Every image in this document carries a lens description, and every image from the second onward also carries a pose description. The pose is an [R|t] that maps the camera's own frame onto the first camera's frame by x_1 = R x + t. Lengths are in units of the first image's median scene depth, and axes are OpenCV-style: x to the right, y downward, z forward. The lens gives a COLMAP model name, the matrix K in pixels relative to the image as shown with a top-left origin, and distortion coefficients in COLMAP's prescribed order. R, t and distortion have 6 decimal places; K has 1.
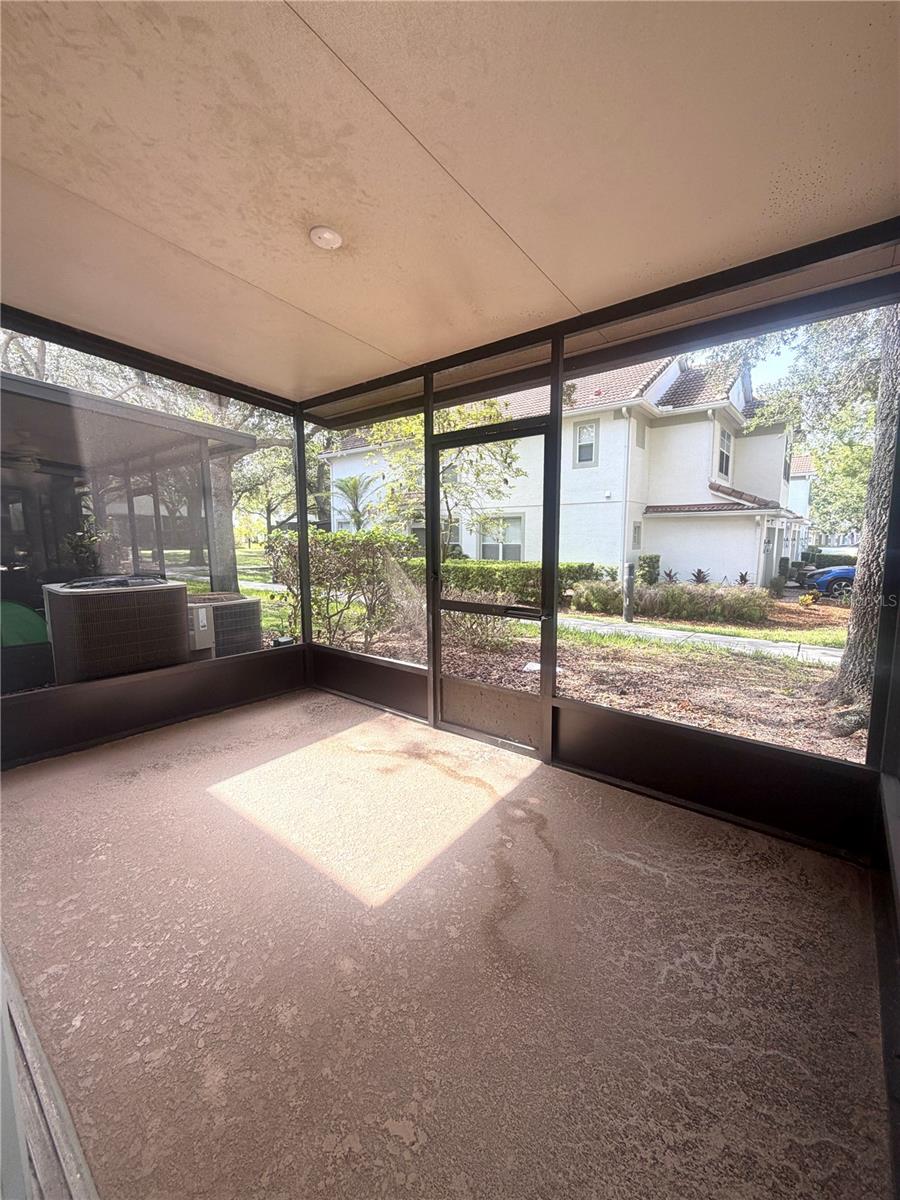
lens RADIAL K [[482.5, 0, 450.0], [0, 482.5, 600.0], [0, 0, 1]] dist [0.011158, 0.000416]
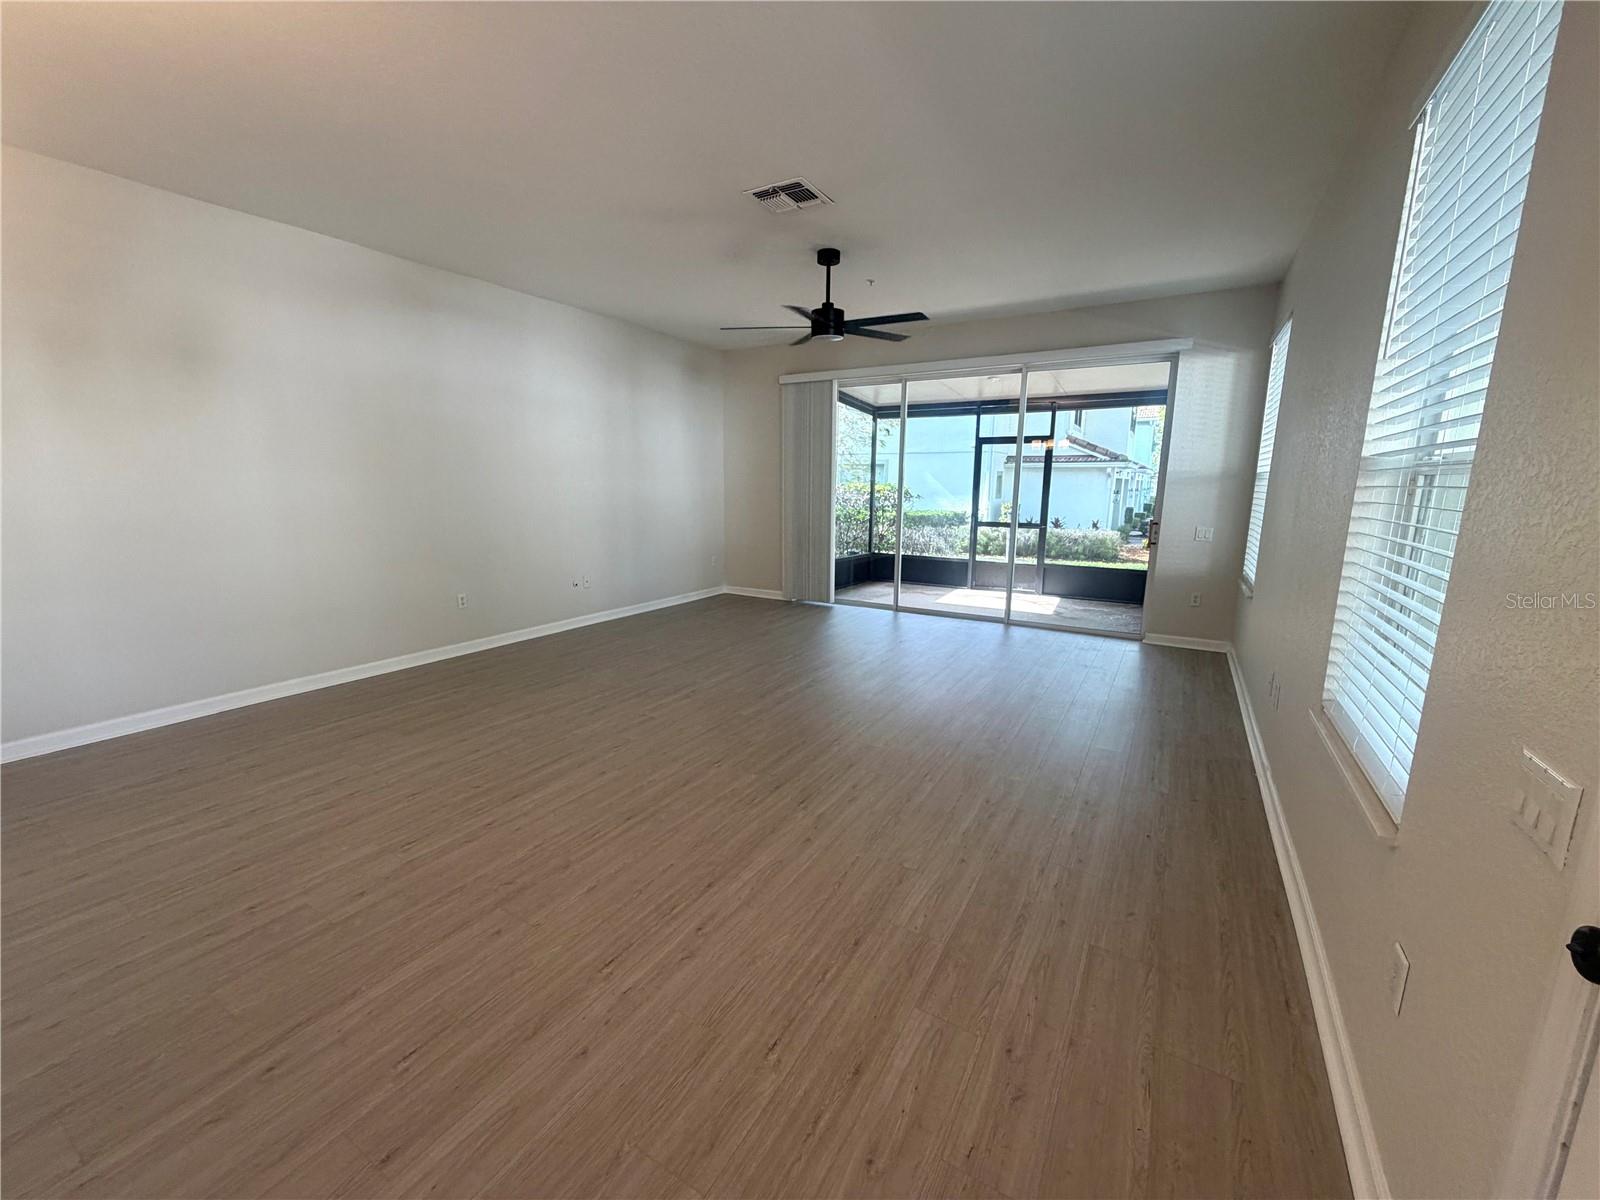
lens RADIAL K [[643.3, 0, 796.1], [0, 643.3, 604.5], [0, 0, 1]] dist [0.011158, 0.000416]
pose [[0.990465, -0.014915, 0.136955, -0.250329], [0.006870, 0.998233, 0.059031, 0.039183], [-0.137594, -0.057527, 0.988817, -0.333203]]
